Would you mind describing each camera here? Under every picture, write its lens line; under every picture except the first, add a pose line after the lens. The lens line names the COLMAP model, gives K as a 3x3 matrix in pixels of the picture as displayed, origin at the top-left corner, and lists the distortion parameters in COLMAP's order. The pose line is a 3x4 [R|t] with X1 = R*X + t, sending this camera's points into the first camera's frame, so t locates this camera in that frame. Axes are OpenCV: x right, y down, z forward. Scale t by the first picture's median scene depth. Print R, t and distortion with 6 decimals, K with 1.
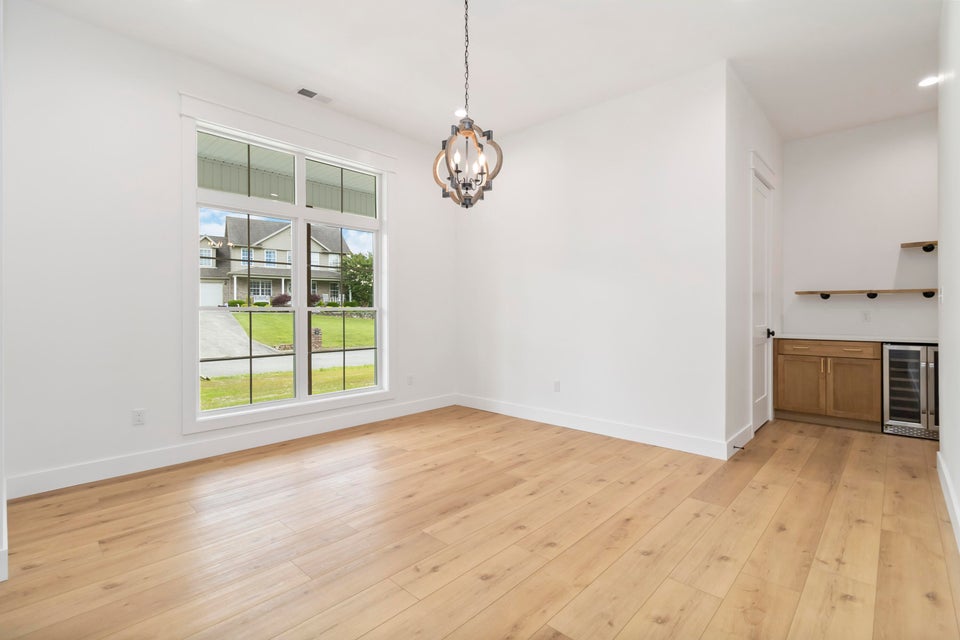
lens RADIAL K [[443.1, 0, 498.2], [0, 443.1, 309.5], [0, 0, 1]] dist [0.002582, 0.000431]
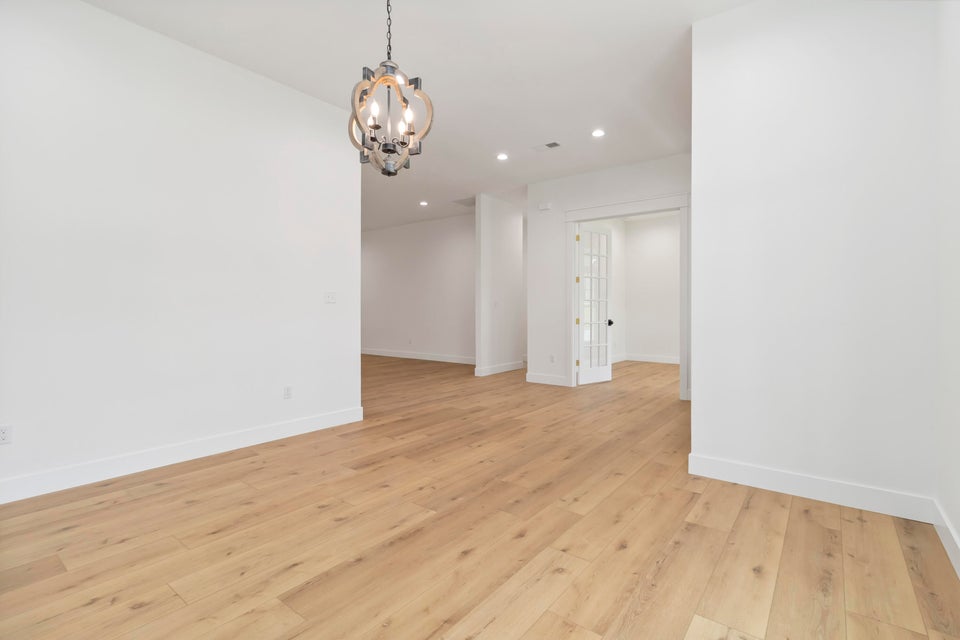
lens RADIAL K [[443.1, 0, 498.2], [0, 443.1, 309.5], [0, 0, 1]] dist [0.002582, 0.000431]
pose [[-0.995275, 0.001470, -0.097081, -0.187911], [0.001829, 0.999992, -0.003608, 0.012766], [0.097075, -0.003769, -0.995270, 1.813149]]
